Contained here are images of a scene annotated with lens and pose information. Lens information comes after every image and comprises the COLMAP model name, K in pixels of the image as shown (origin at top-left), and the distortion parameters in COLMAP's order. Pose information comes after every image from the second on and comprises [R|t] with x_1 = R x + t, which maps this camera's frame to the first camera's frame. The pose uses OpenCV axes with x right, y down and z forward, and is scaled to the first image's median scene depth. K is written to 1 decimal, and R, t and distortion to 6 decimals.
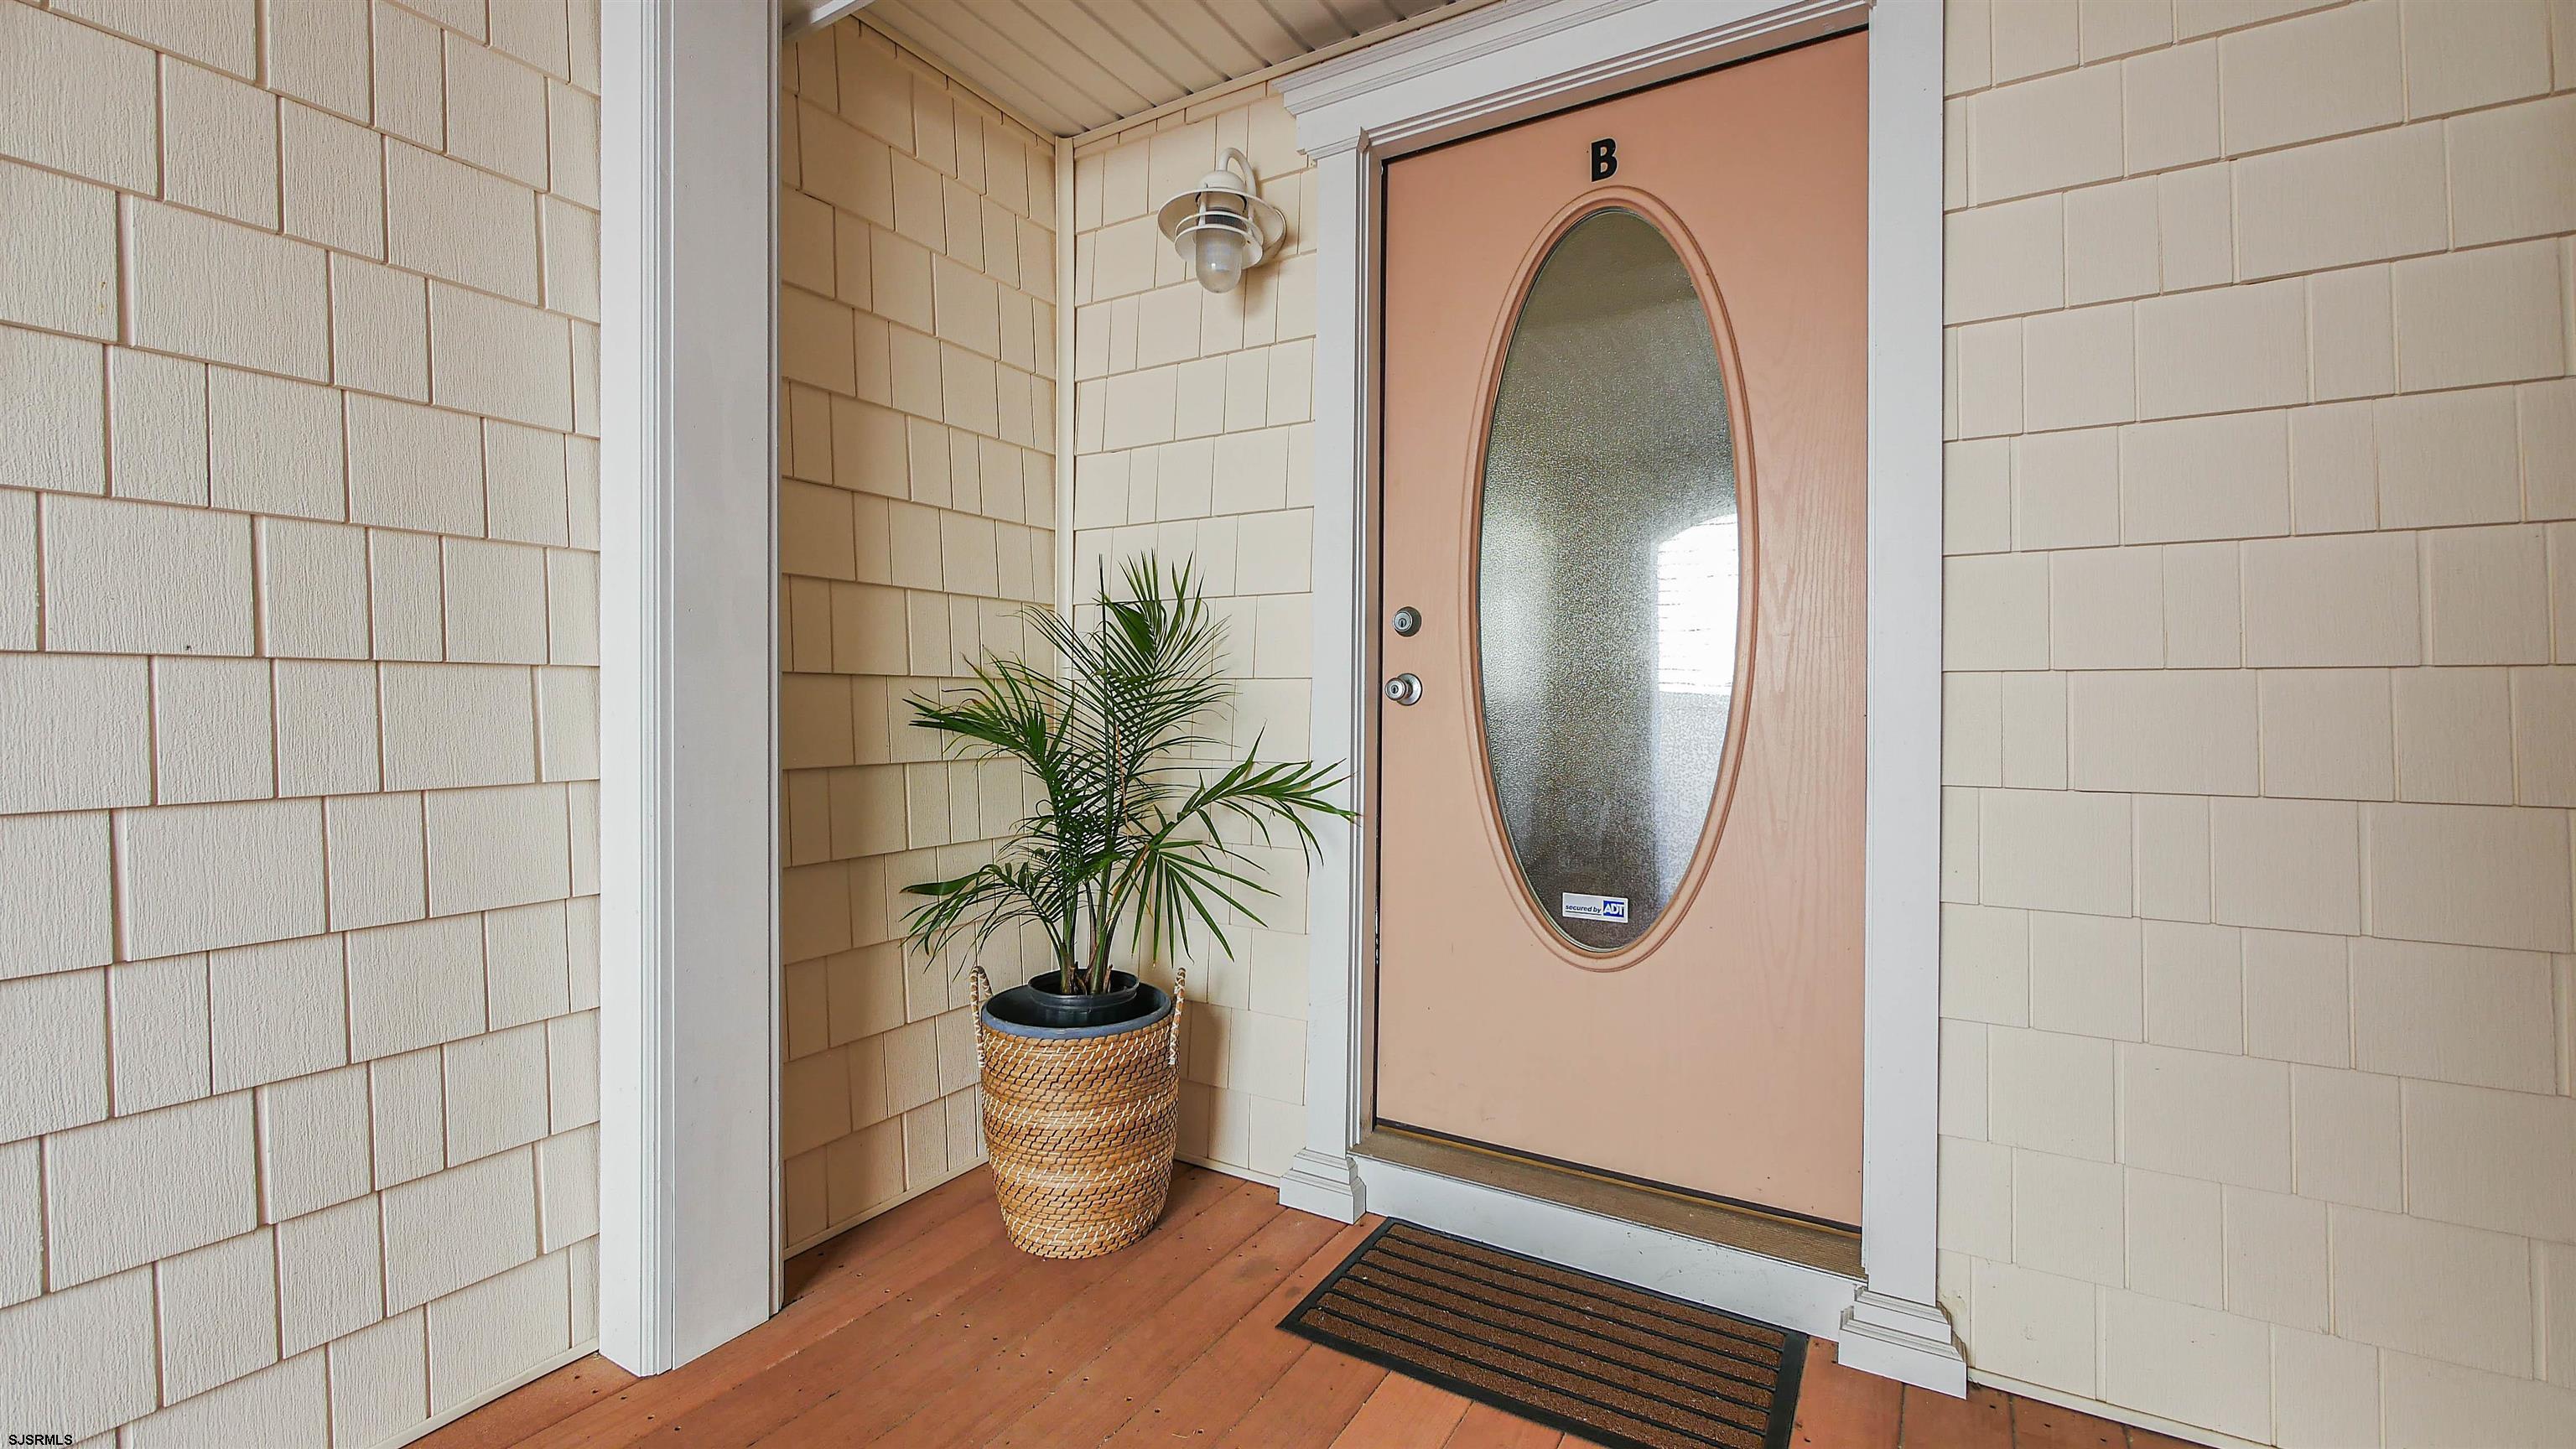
lens RADIAL K [[1058.1, 0, 1286.4], [0, 1058.1, 717.6], [0, 0, 1]] dist [-0.007259, 0.000666]
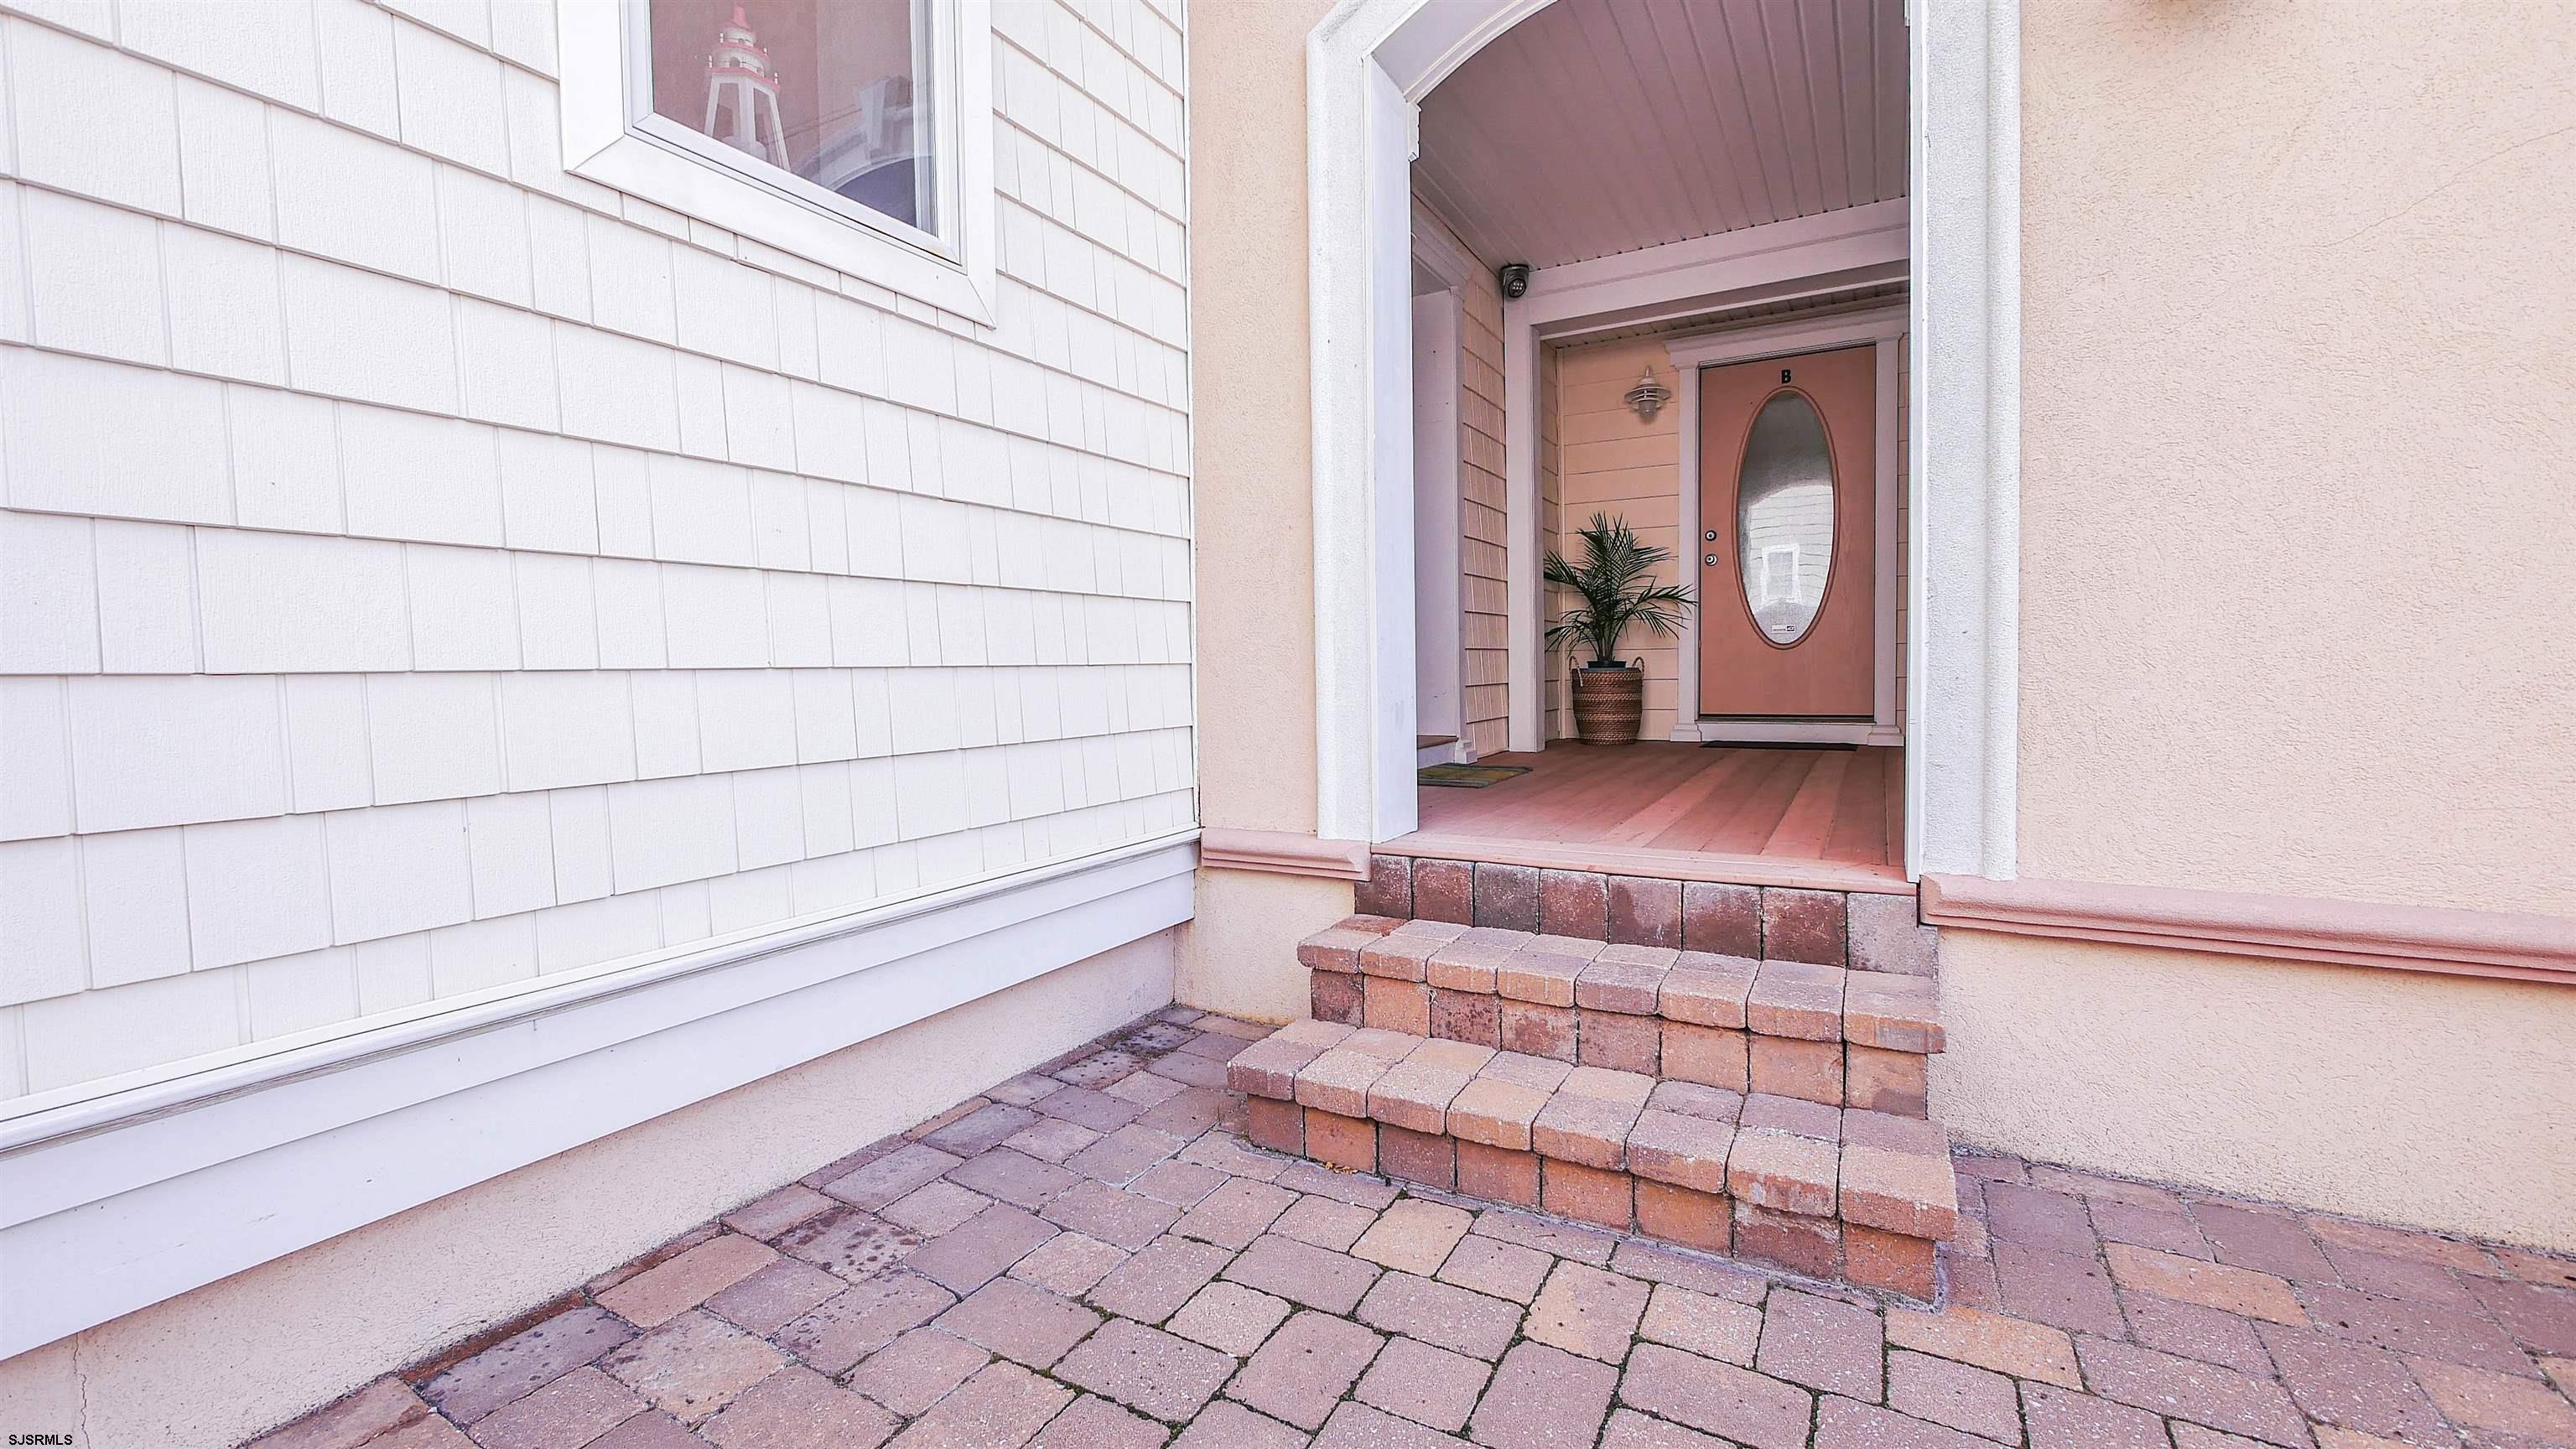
lens RADIAL K [[1058.1, 0, 1283.8], [0, 1058.1, 724.1], [0, 0, 1]] dist [-0.007259, 0.000666]
pose [[0.999599, -0.018111, 0.021745, -1.097664], [0.017237, 0.999061, 0.039749, 0.280053], [-0.022445, -0.039358, 0.998973, -1.812481]]
